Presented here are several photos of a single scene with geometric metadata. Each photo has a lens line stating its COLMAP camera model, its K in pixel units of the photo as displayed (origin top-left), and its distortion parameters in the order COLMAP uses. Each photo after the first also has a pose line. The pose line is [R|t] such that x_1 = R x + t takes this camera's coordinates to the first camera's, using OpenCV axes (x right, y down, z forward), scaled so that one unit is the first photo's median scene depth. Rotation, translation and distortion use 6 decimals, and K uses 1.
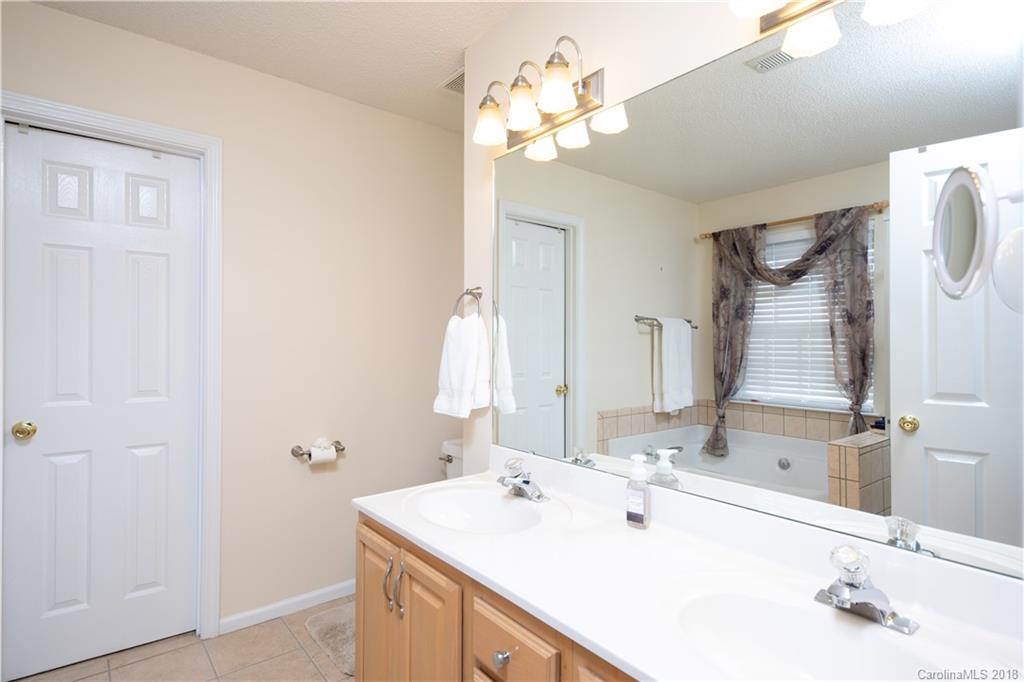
lens RADIAL K [[518.3, 0, 510.6], [0, 518.3, 340.1], [0, 0, 1]] dist [0.000254, 0.000021]
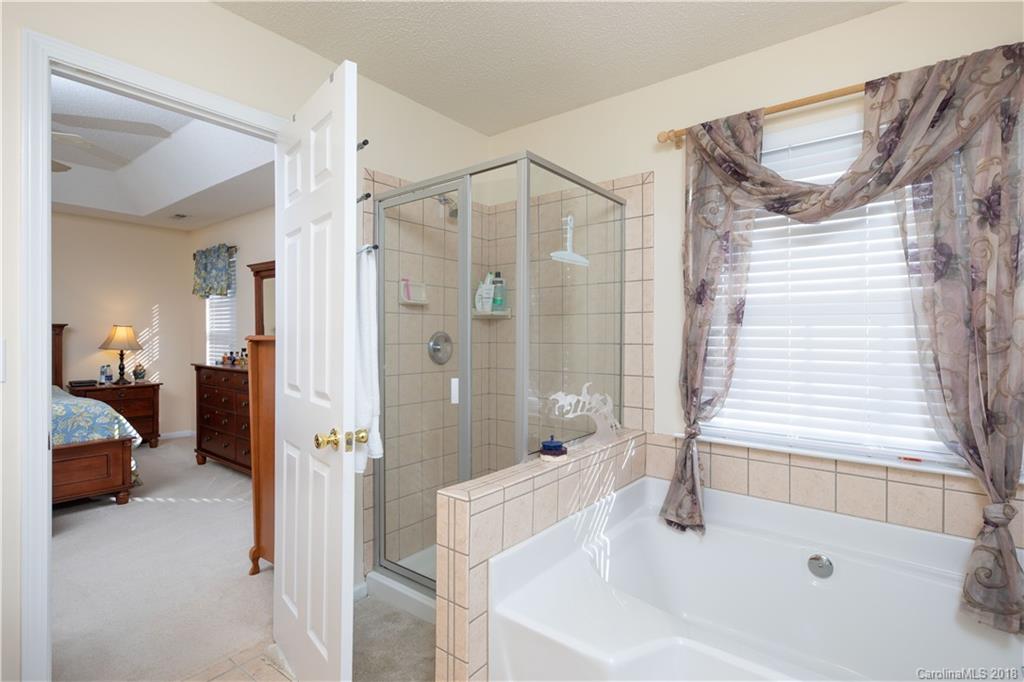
lens RADIAL K [[491.3, 0, 512.0], [0, 491.3, 341.0], [0, 0, 1]] dist [0.000429, 0.000199]
pose [[0.976447, 0.003168, 0.215732, 0.120392], [-0.004646, 0.999969, 0.006344, 0.013090], [-0.215706, -0.007197, 0.976432, 0.579442]]
